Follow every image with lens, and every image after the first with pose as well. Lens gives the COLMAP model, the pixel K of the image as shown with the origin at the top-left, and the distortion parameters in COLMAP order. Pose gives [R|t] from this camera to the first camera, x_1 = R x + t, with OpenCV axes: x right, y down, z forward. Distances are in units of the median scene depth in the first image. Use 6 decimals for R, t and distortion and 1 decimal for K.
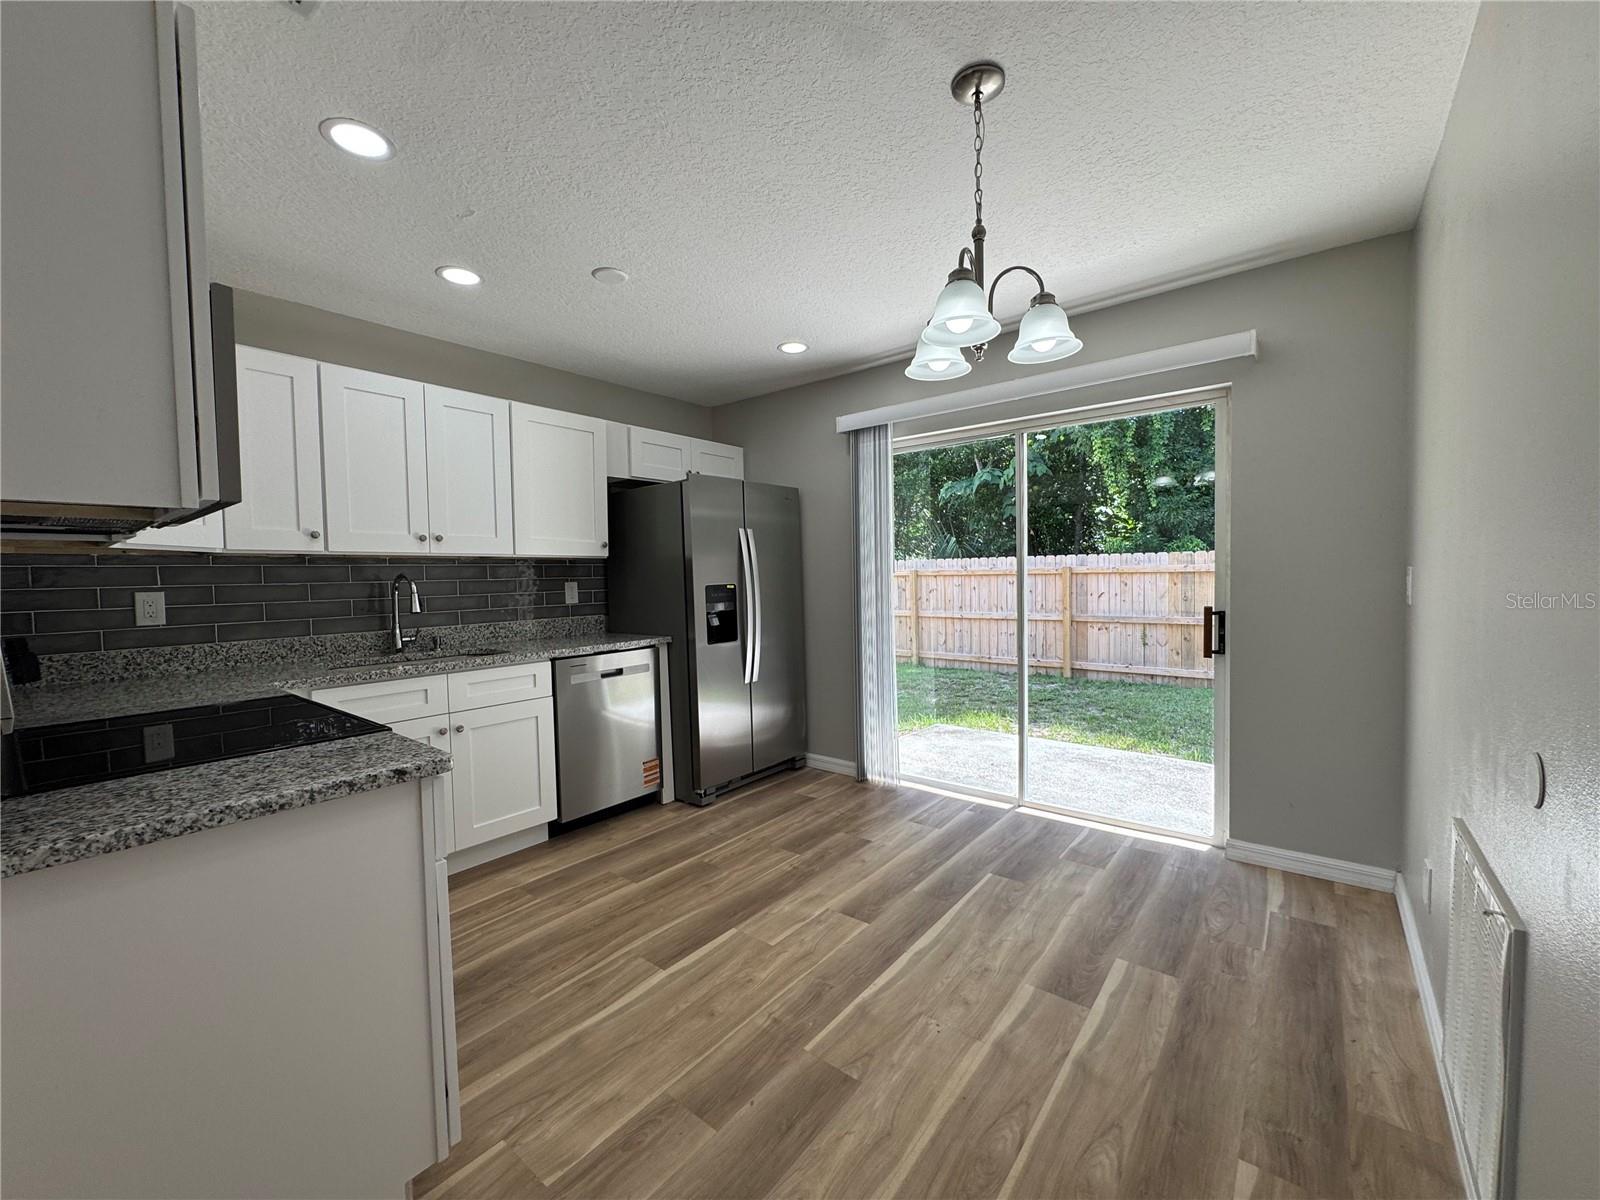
lens RADIAL K [[640.9, 0, 798.6], [0, 640.9, 600.9], [0, 0, 1]] dist [-0.004263, 0.000479]
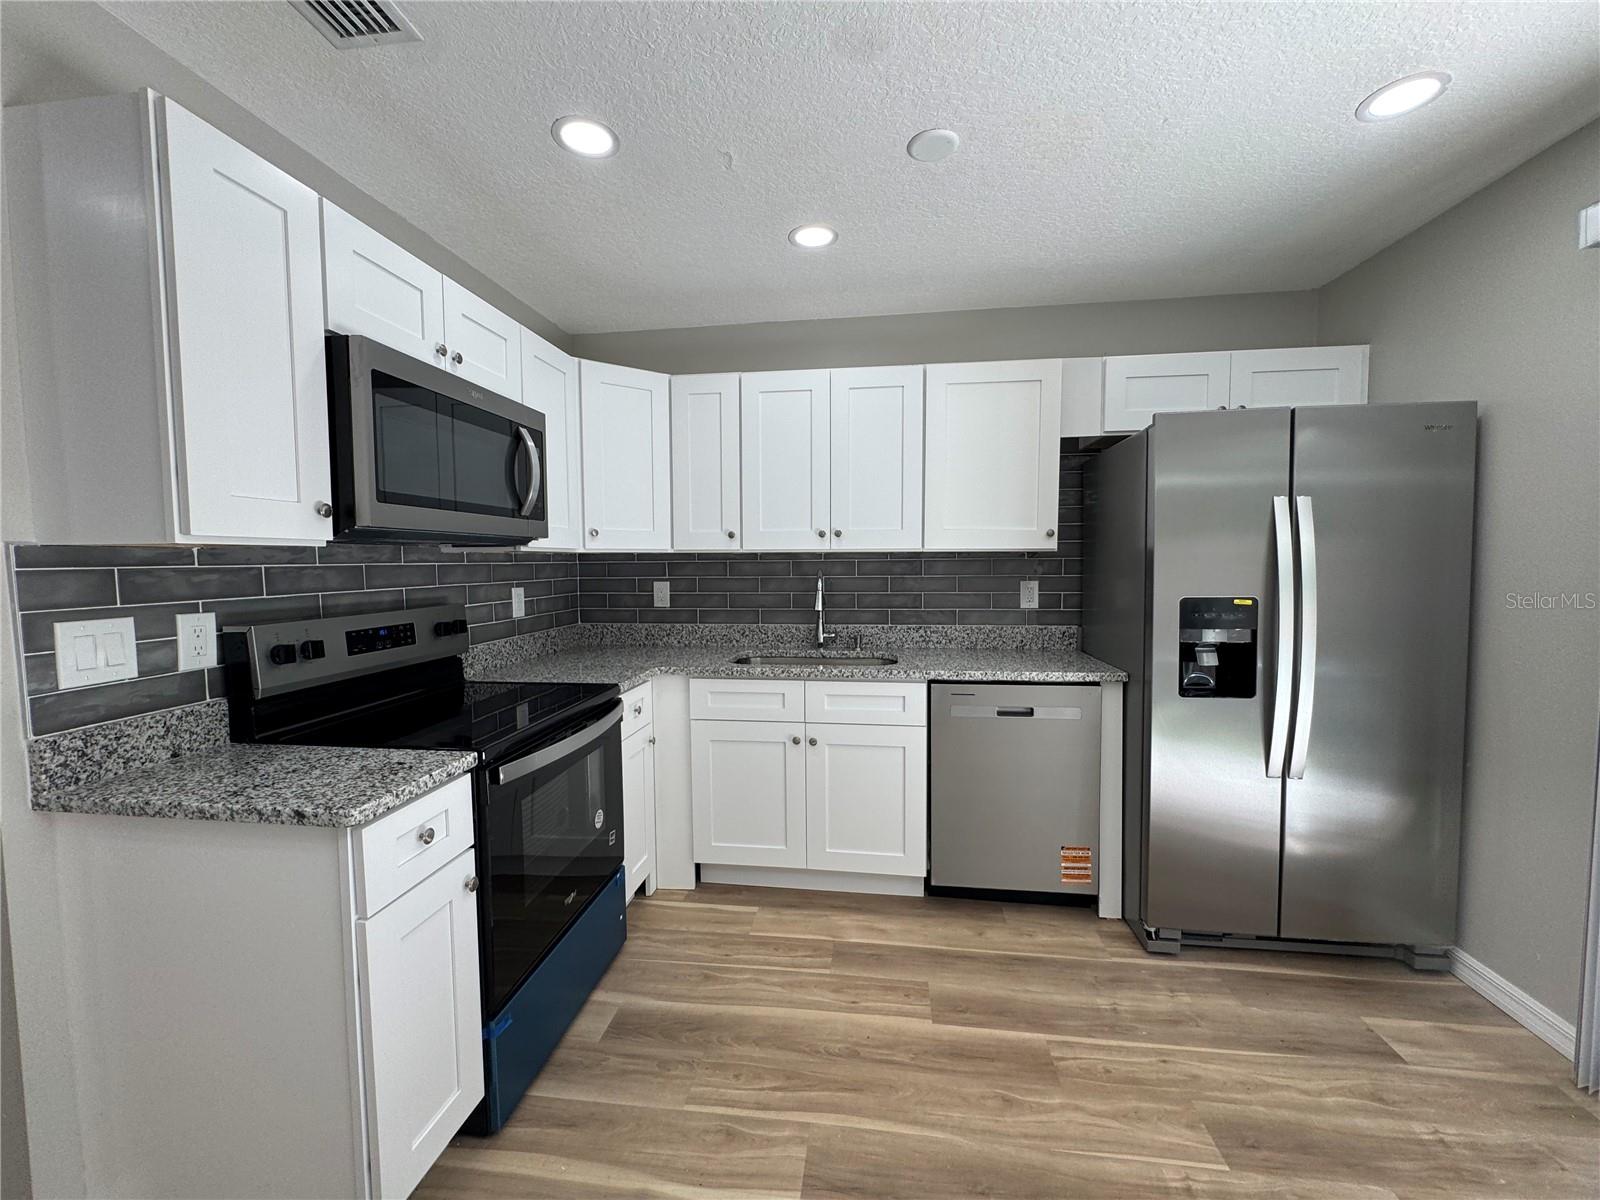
lens RADIAL K [[640.9, 0, 798.7], [0, 640.9, 600.5], [0, 0, 1]] dist [-0.004263, 0.000479]
pose [[0.518410, 0.069452, -0.852307, 0.225929], [-0.039391, 0.997578, 0.057331, -0.053707], [0.854224, 0.003852, 0.519890, 0.485213]]
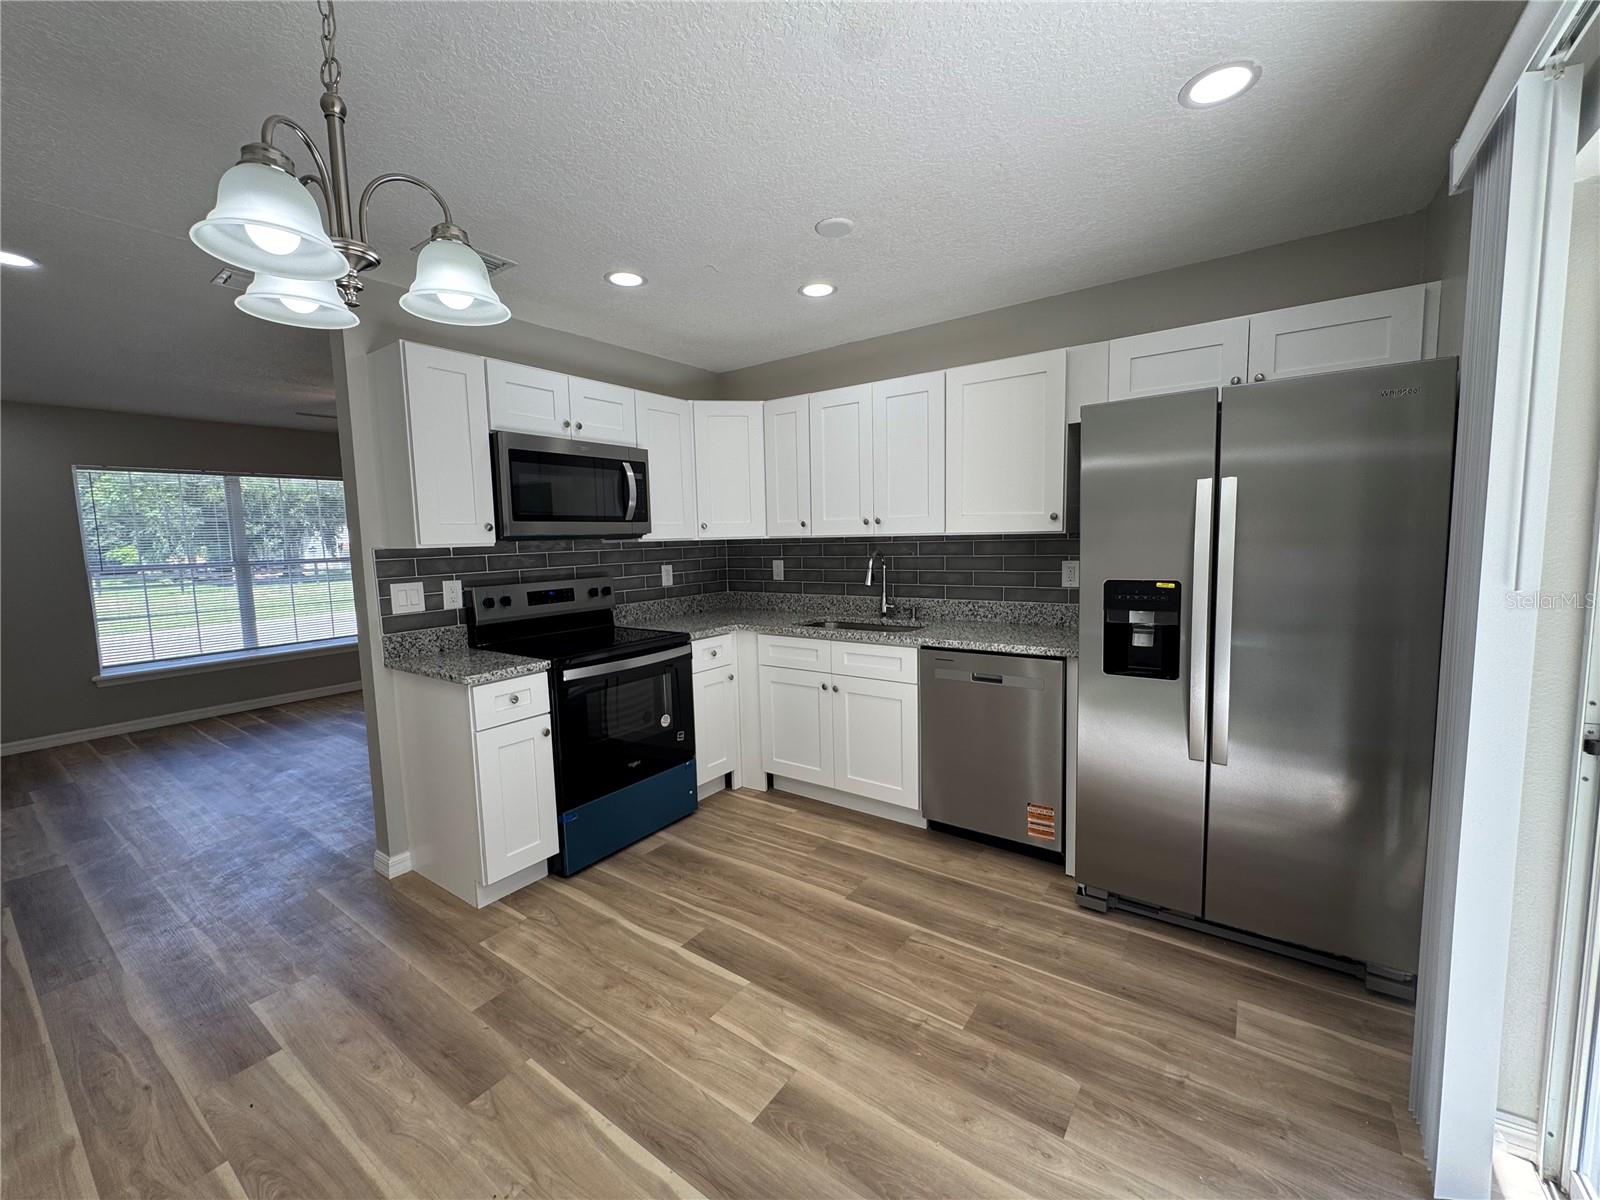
lens RADIAL K [[640.9, 0, 798.4], [0, 640.9, 600.9], [0, 0, 1]] dist [-0.004263, 0.000479]
pose [[0.057170, 0.117523, -0.991423, 0.587273], [-0.017507, 0.993013, 0.116702, -0.091618], [0.998211, 0.010685, 0.058828, 0.834574]]
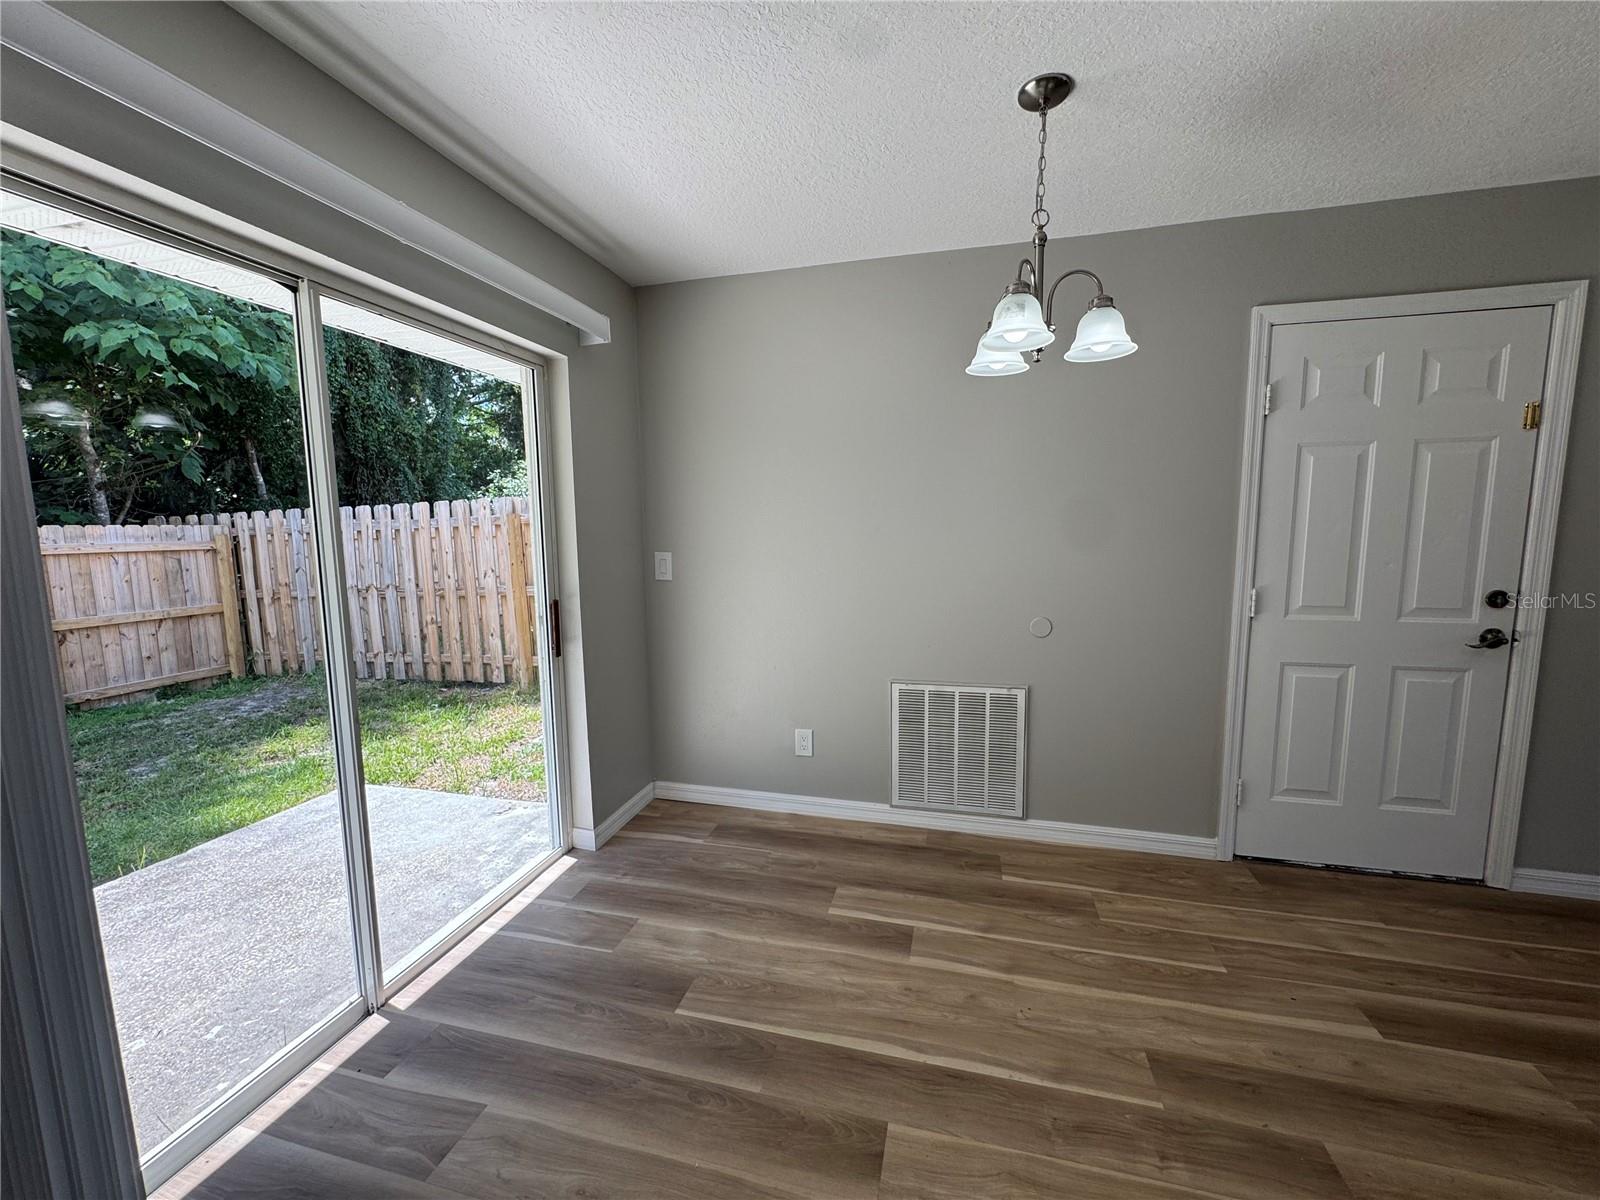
lens RADIAL K [[640.9, 0, 802.4], [0, 640.9, 603.0], [0, 0, 1]] dist [-0.004263, 0.000479]
pose [[-0.410958, -0.084930, 0.907690, -0.323103], [0.056926, 0.991318, 0.118528, -0.074125], [-0.909875, 0.100381, -0.402555, 1.066447]]
